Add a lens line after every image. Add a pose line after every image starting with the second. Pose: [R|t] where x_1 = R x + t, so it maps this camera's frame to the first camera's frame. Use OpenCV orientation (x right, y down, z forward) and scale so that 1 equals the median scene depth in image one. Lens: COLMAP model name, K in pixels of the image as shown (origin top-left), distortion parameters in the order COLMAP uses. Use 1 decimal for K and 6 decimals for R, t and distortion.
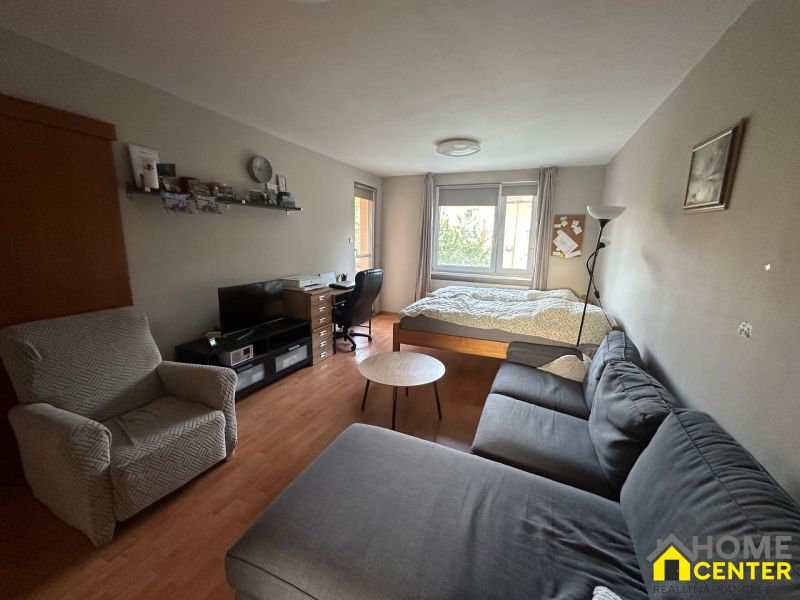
lens RADIAL K [[319.0, 0, 398.0], [0, 319.0, 299.5], [0, 0, 1]] dist [0.001360, -0.000142]
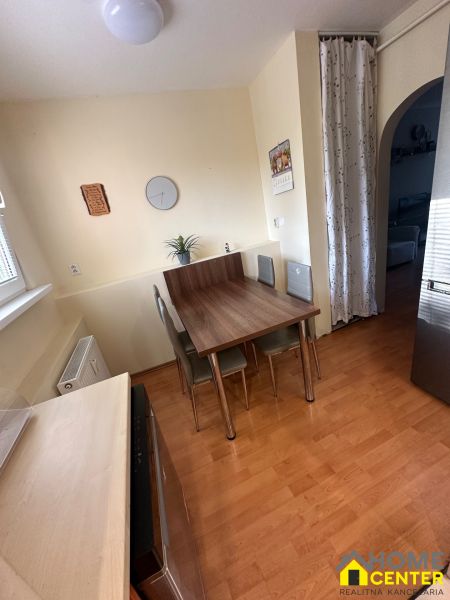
lens RADIAL K [[239.3, 0, 226.3], [0, 239.3, 295.0], [0, 0, 1]] dist [0.001360, -0.000142]
pose [[0.692002, 0.094352, -0.715704, -0.116521], [0.064053, 0.979487, 0.191058, 0.186014], [0.719049, -0.178055, 0.671763, -0.924244]]
